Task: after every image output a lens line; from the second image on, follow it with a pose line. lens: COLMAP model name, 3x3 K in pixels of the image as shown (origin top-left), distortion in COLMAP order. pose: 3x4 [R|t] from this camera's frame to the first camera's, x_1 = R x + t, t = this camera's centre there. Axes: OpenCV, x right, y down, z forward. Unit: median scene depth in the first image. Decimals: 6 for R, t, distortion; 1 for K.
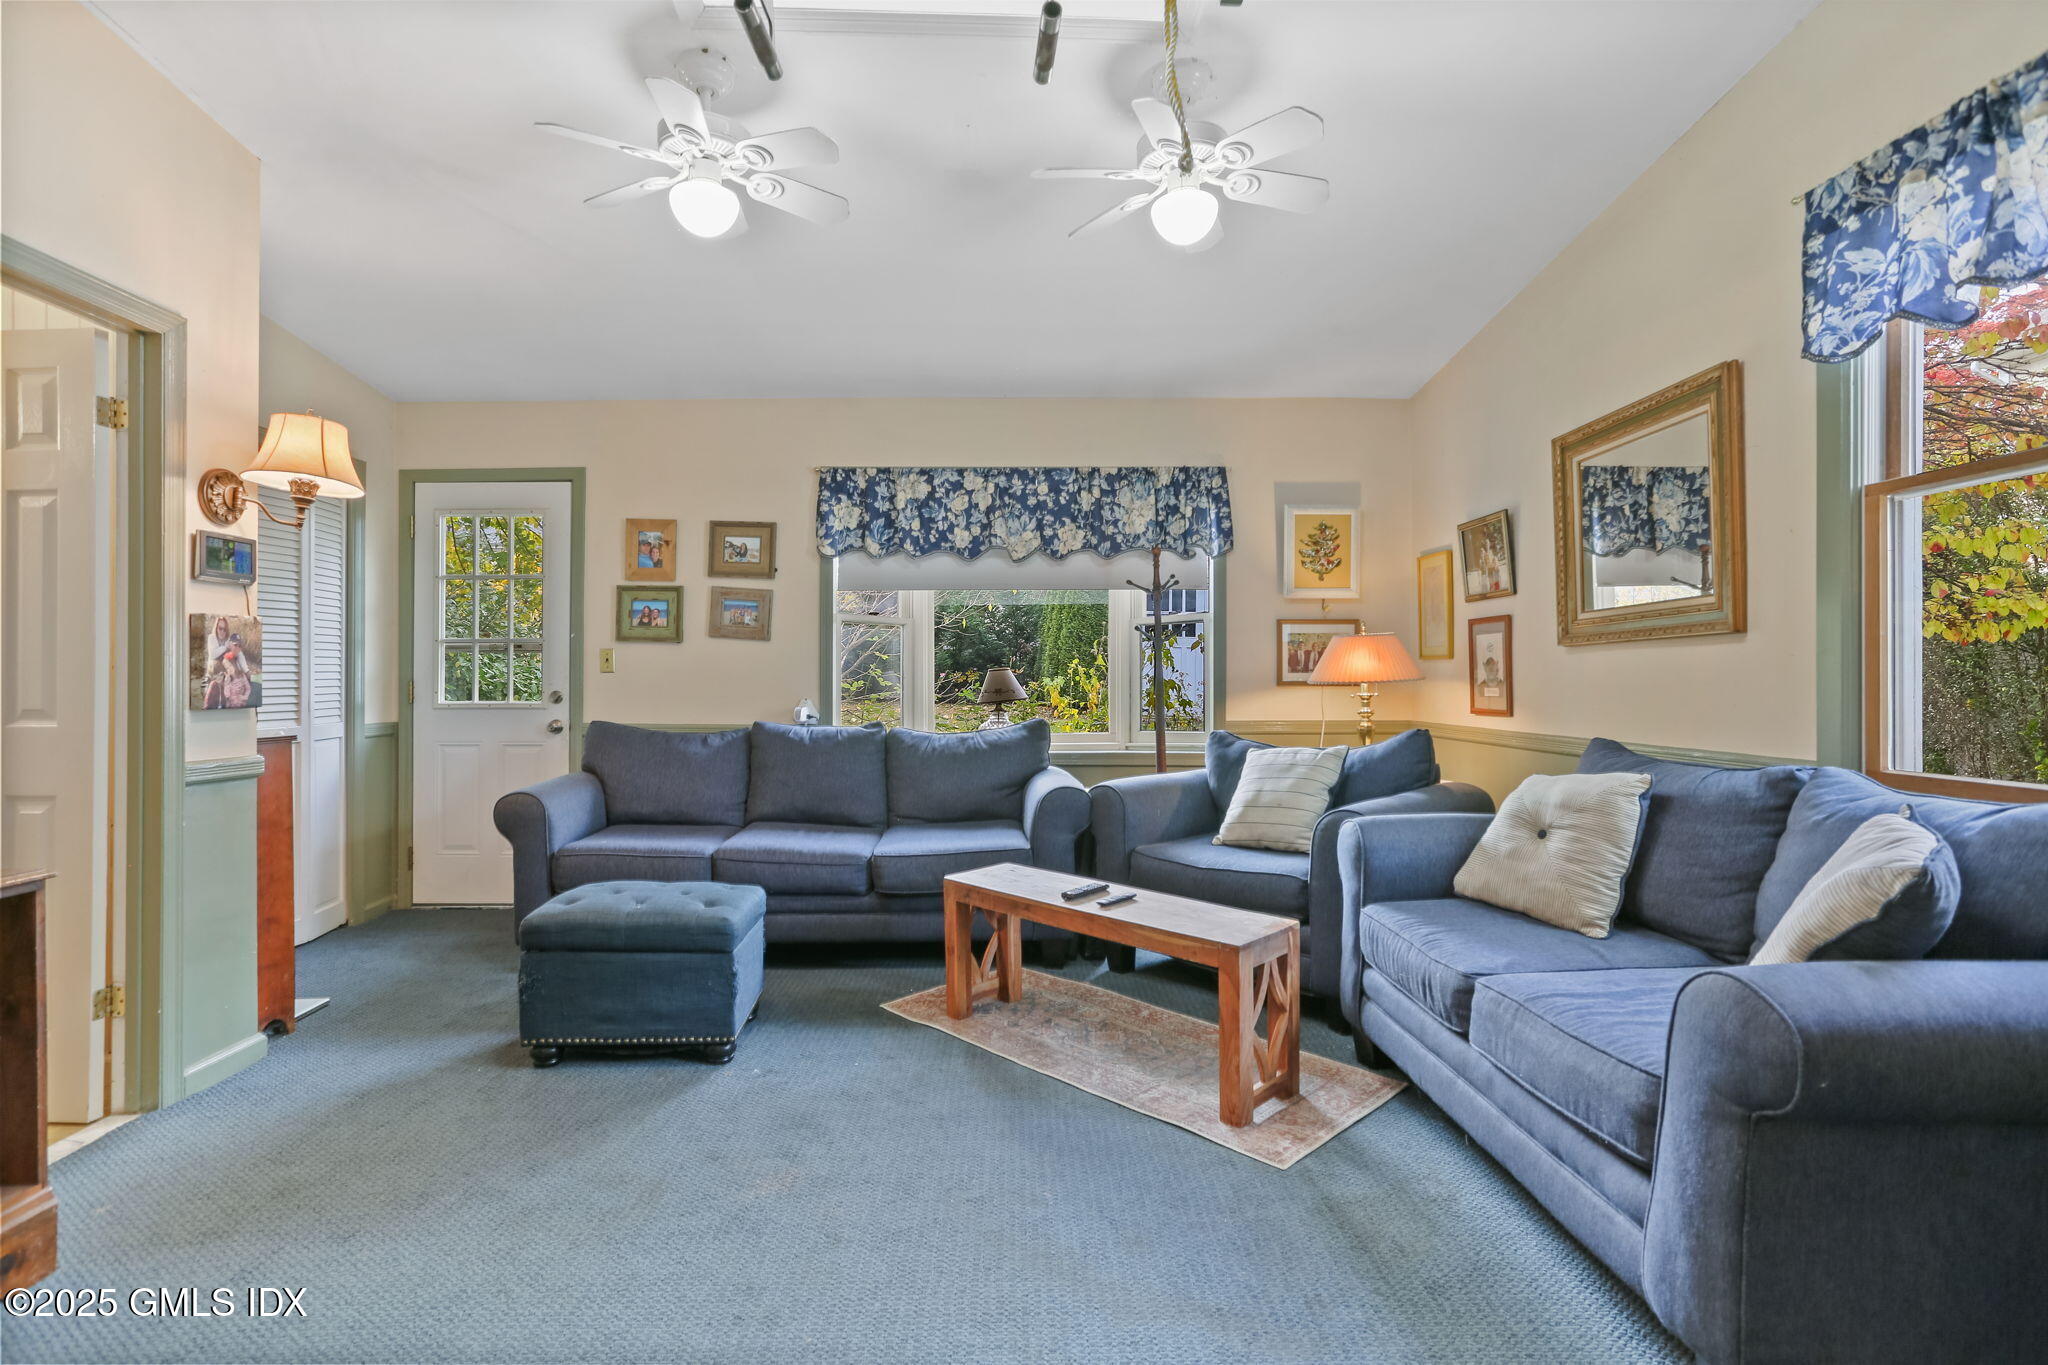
lens RADIAL K [[990.5, 0, 1012.0], [0, 990.5, 671.3], [0, 0, 1]] dist [-0.037438, 0.018342]
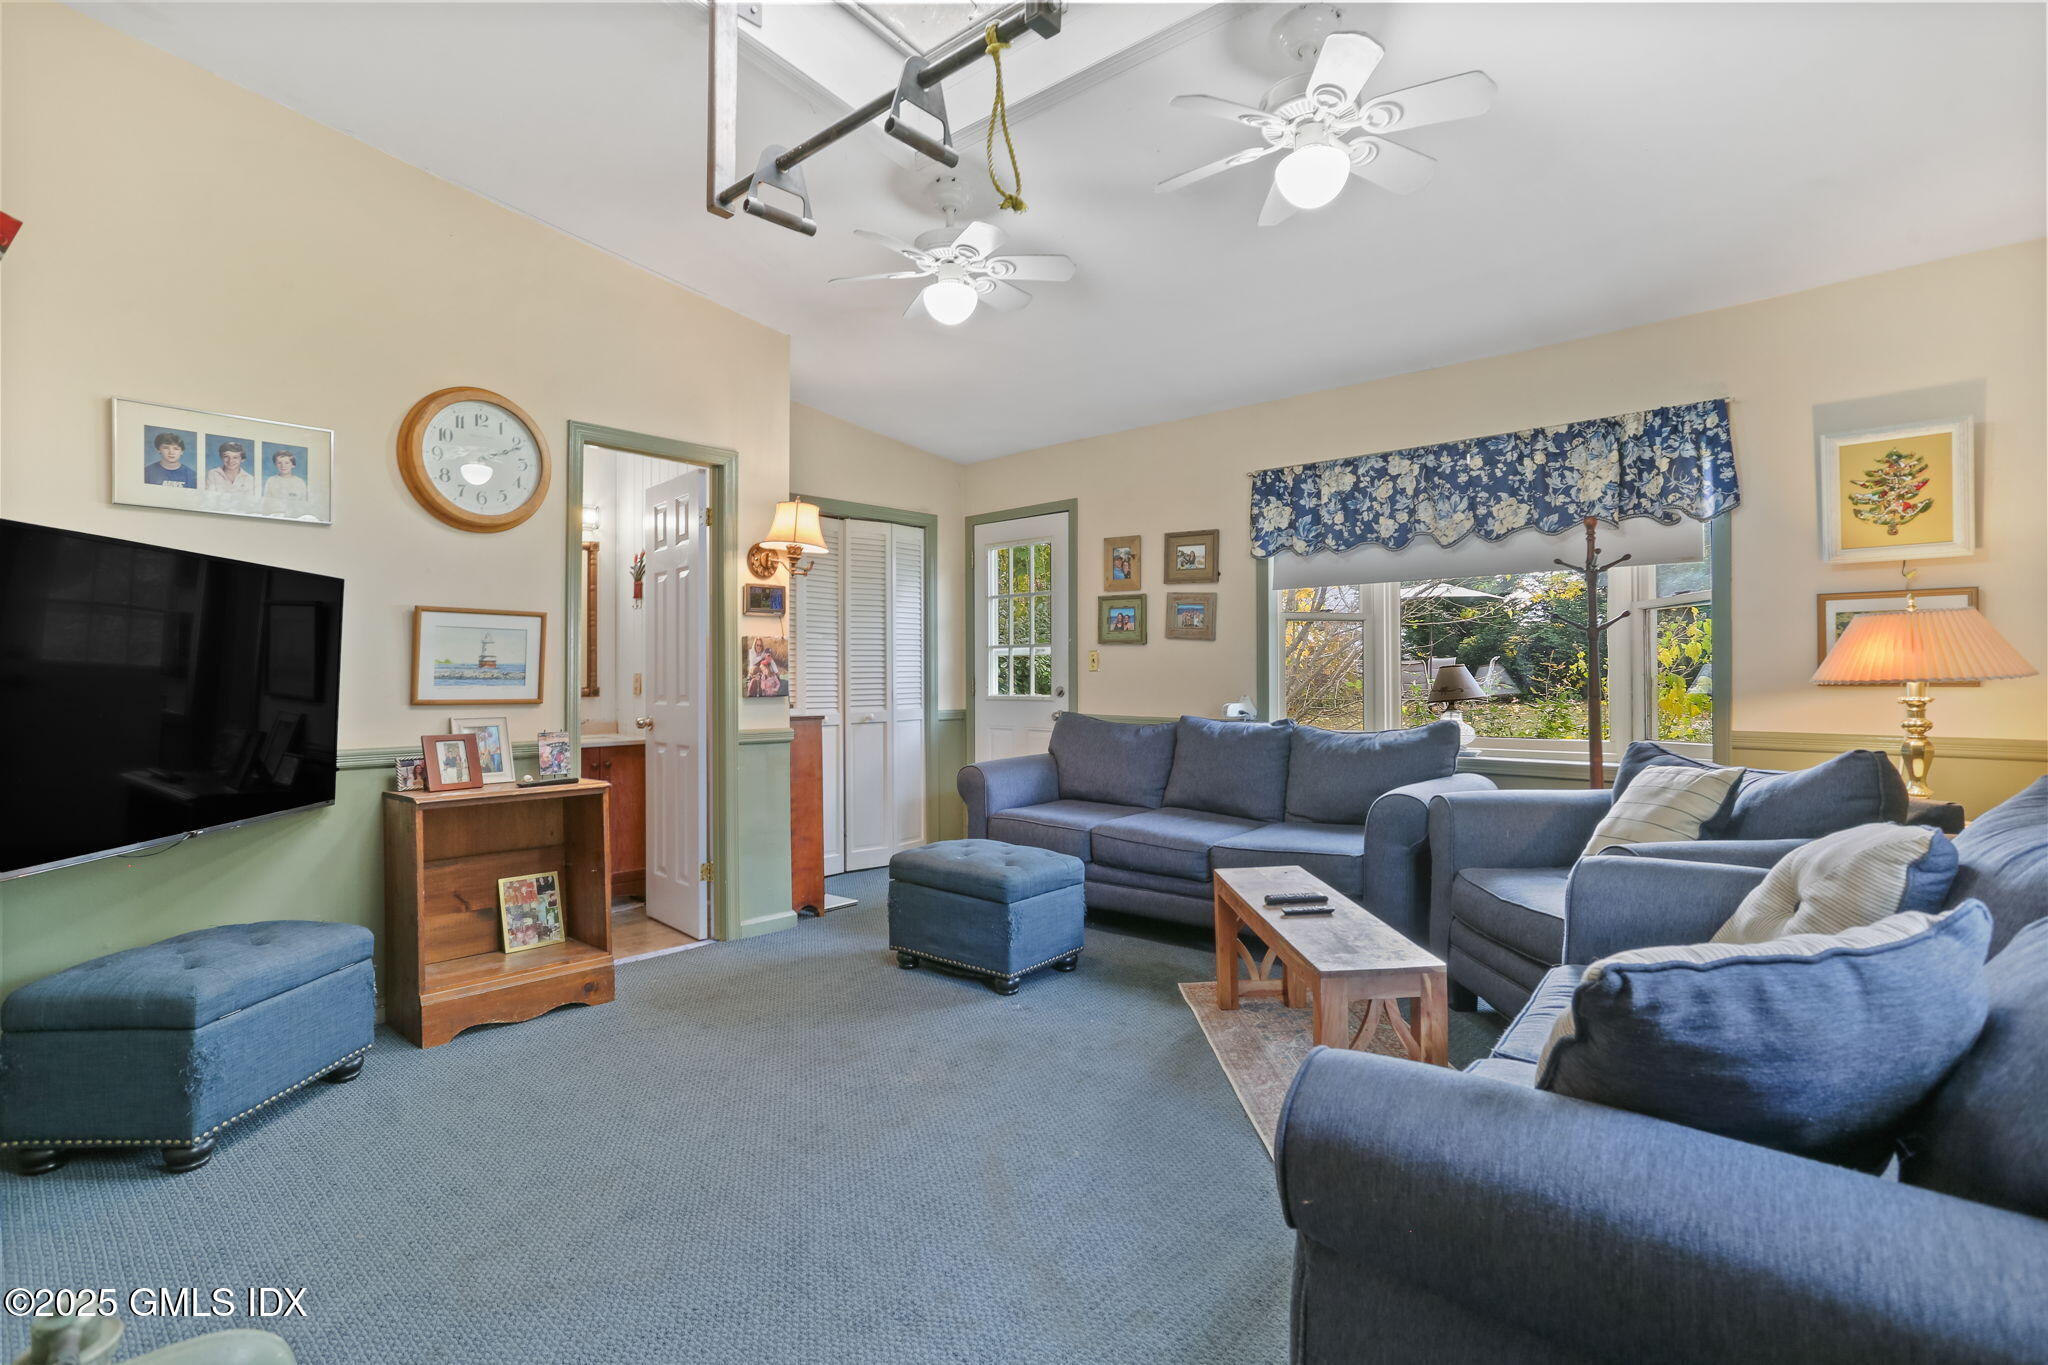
lens RADIAL K [[990.5, 0, 1013.9], [0, 990.5, 665.1], [0, 0, 1]] dist [-0.037438, 0.018342]
pose [[0.730129, -0.007954, -0.683263, 0.332095], [0.007227, 0.999966, -0.003918, -0.001858], [0.683271, -0.002078, 0.730162, 0.071728]]
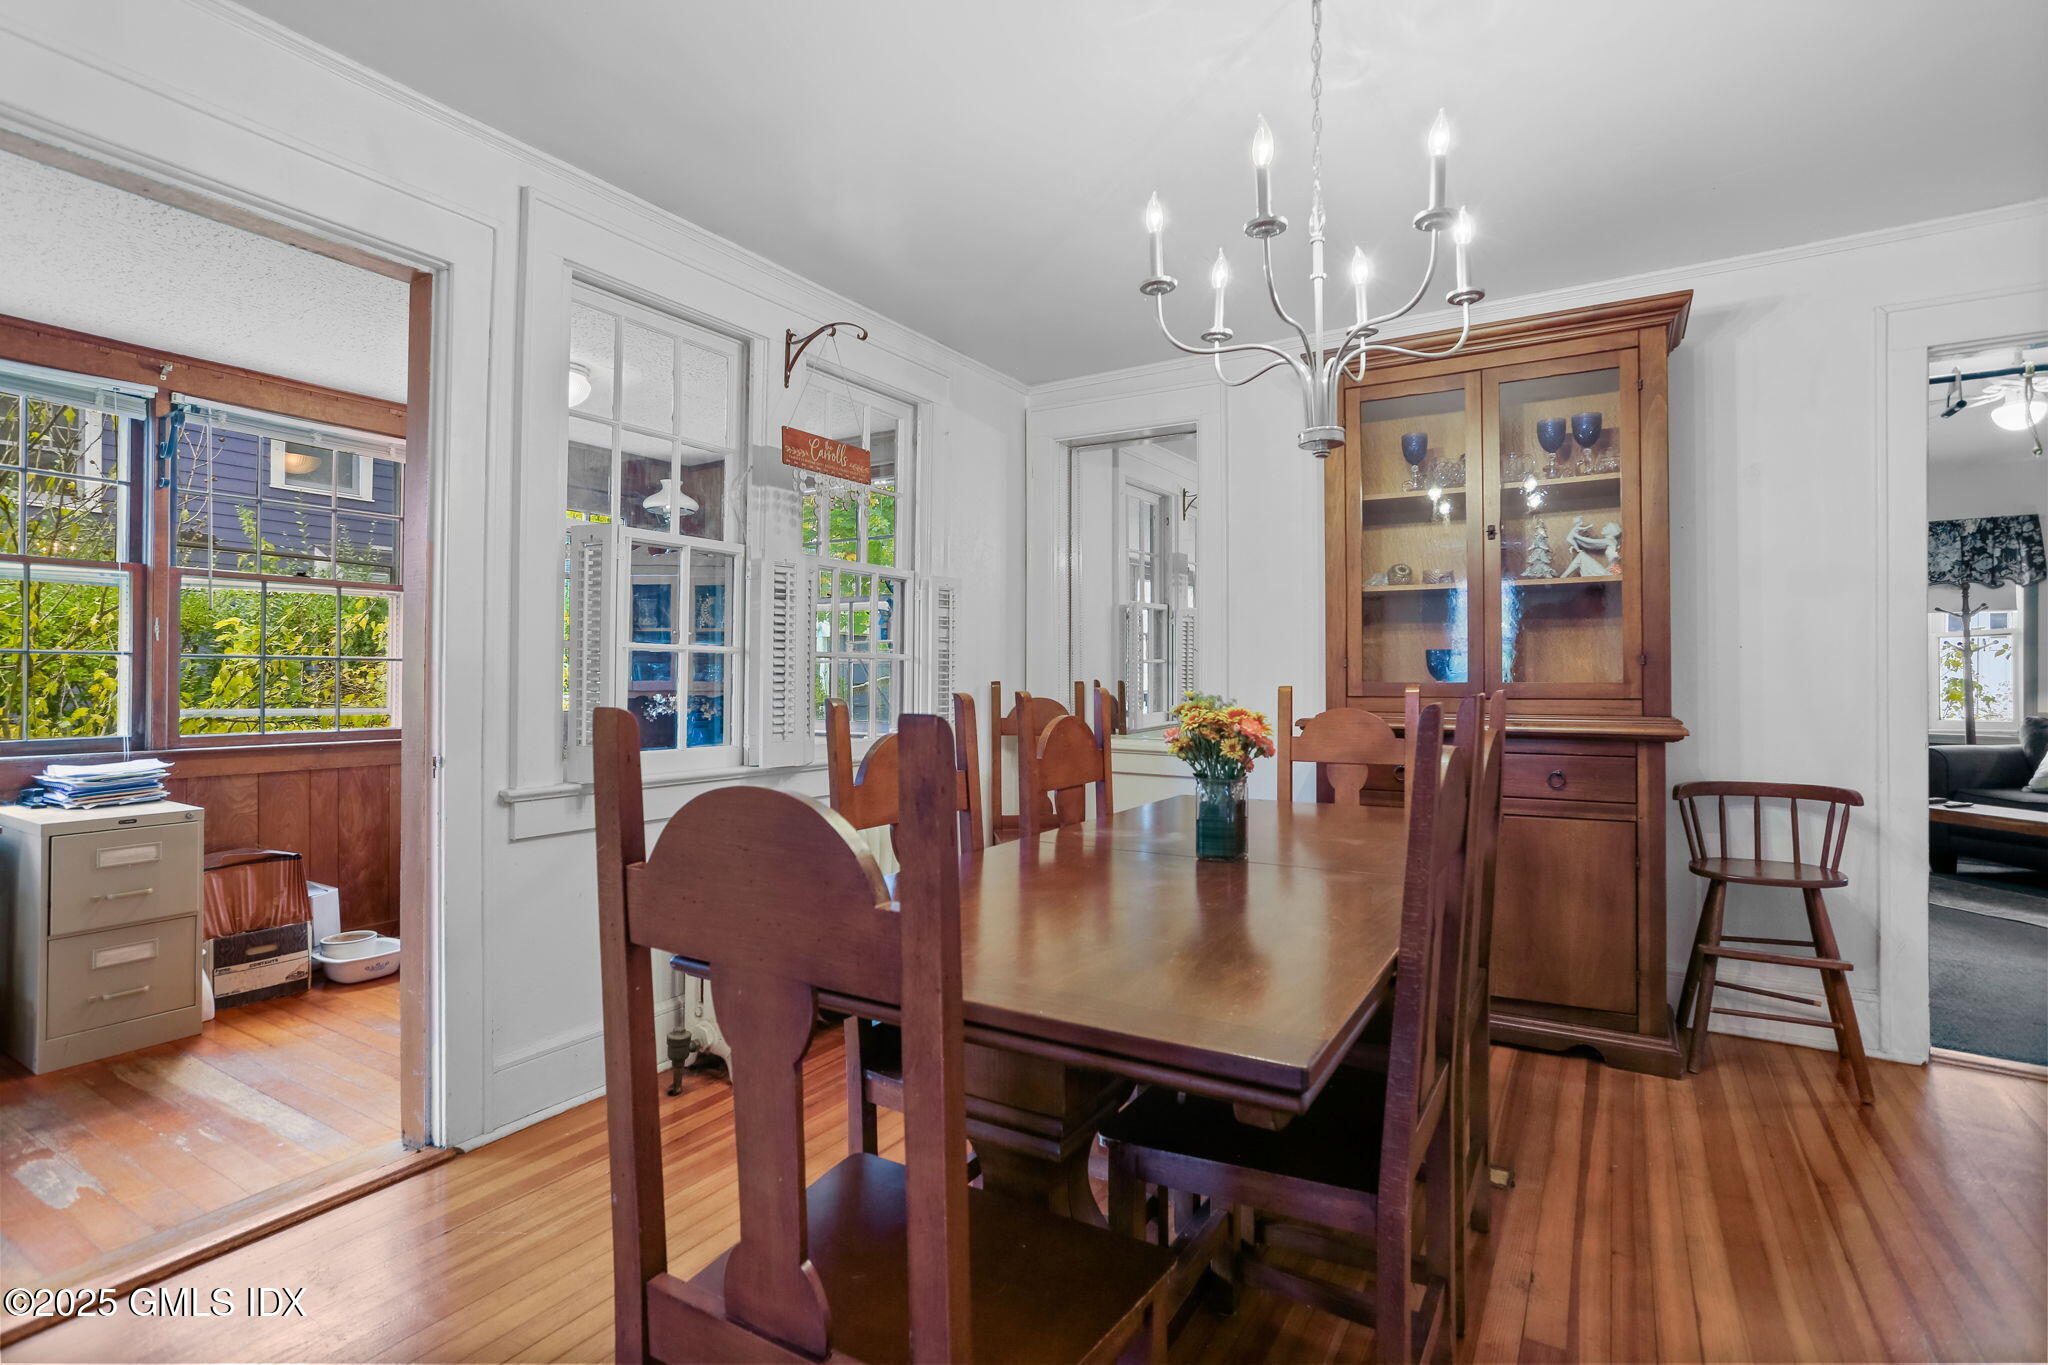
lens RADIAL K [[990.5, 0, 984.1], [0, 990.5, 674.7], [0, 0, 1]] dist [-0.037438, 0.018342]
pose [[0.821620, 0.004441, -0.570018, -0.192120], [-0.004087, 0.999990, 0.001899, 0.004779], [0.570021, 0.000769, 0.821630, -0.837079]]
